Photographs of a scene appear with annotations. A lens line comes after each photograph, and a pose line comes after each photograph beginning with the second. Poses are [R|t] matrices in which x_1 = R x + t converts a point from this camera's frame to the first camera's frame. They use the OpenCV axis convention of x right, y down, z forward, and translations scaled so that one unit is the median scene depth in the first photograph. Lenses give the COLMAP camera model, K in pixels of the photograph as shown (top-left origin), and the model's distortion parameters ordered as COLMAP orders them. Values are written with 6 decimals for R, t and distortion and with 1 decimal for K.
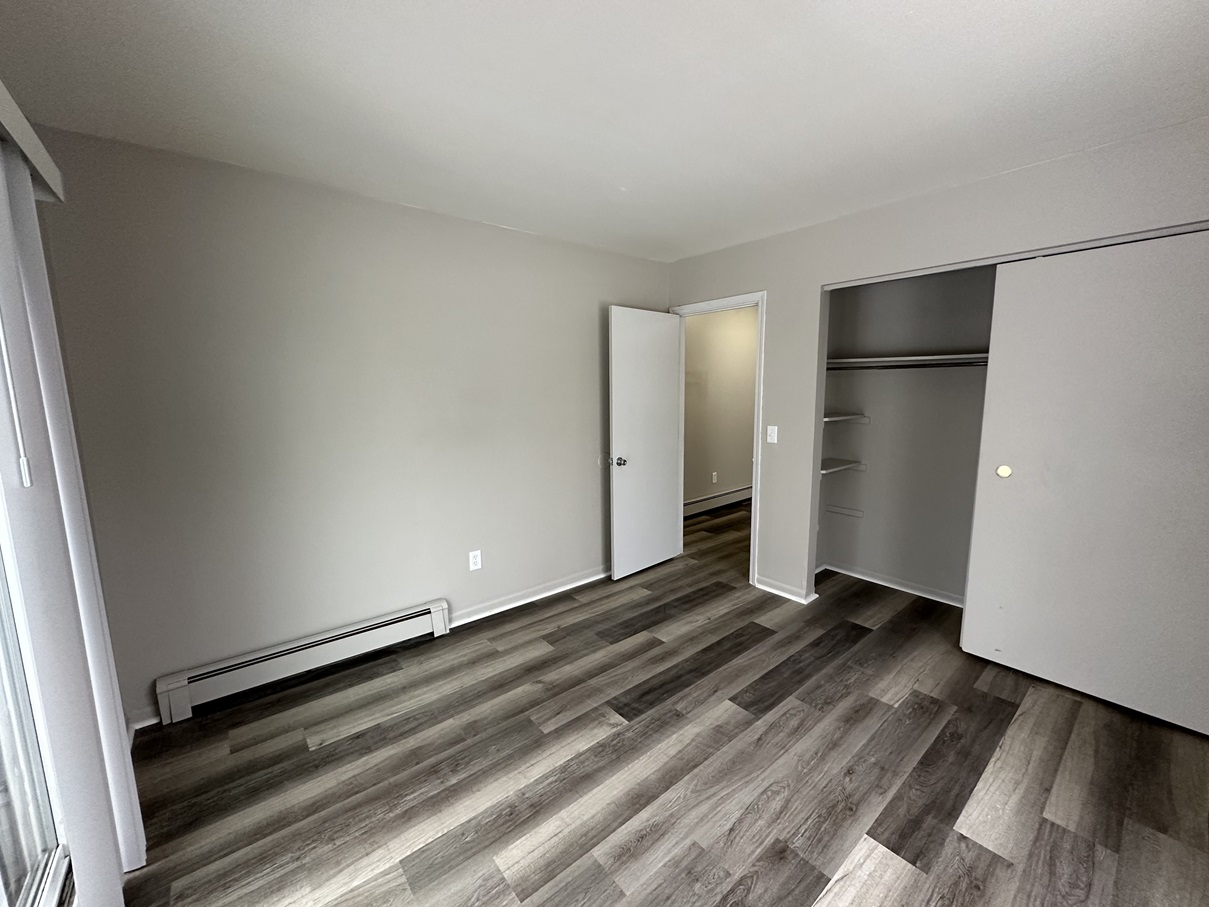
lens RADIAL K [[480.1, 0, 603.3], [0, 480.1, 452.1], [0, 0, 1]] dist [-0.000792, 0.000035]
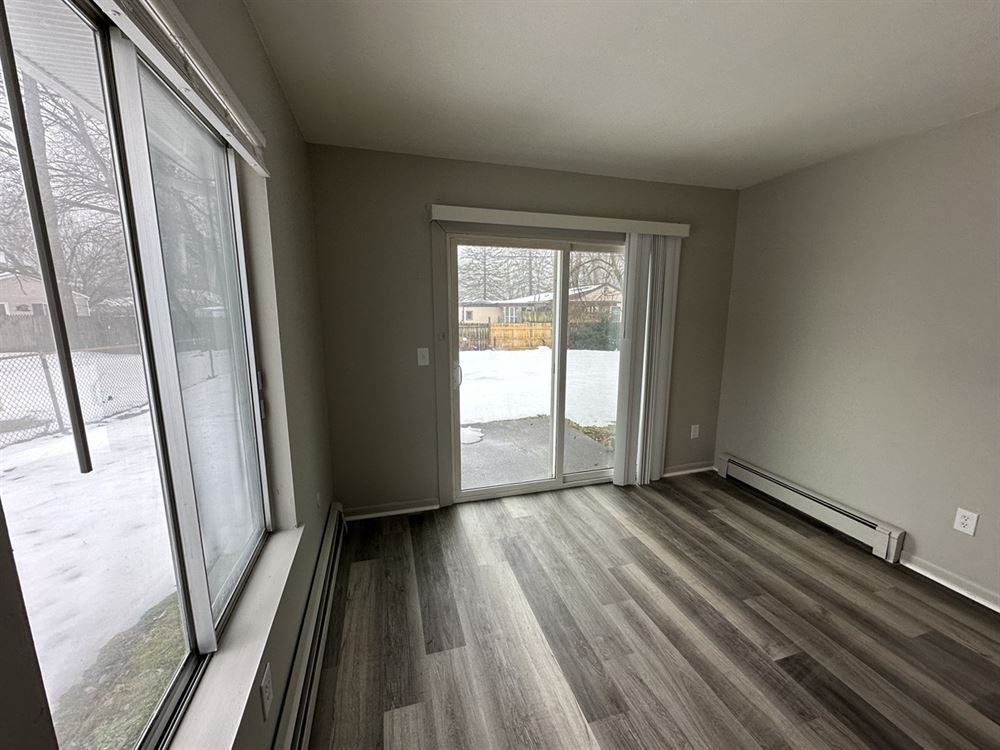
lens RADIAL K [[397.1, 0, 499.0], [0, 397.1, 373.9], [0, 0, 1]] dist [-0.000792, 0.000035]
pose [[-0.386795, 0.166216, -0.907062, 0.875729], [-0.121459, 0.965870, 0.228786, -0.111699], [0.914132, 0.198664, -0.353405, 0.640684]]
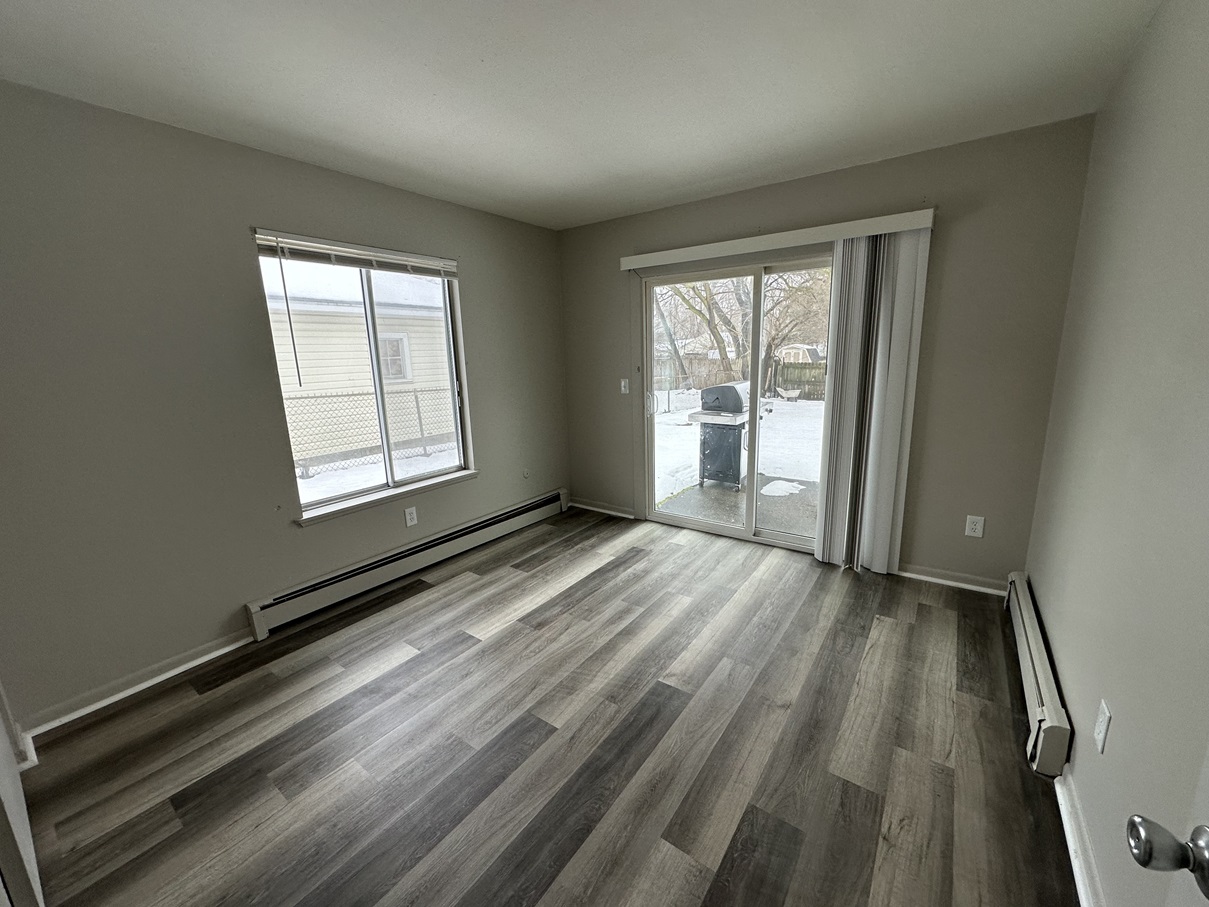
lens RADIAL K [[480.1, 0, 603.3], [0, 480.1, 452.1], [0, 0, 1]] dist [-0.000792, 0.000035]
pose [[-0.965749, 0.091427, -0.242839, 0.355005], [0.005427, 0.942782, 0.333367, -0.218661], [0.259423, 0.320631, -0.910986, 1.686637]]
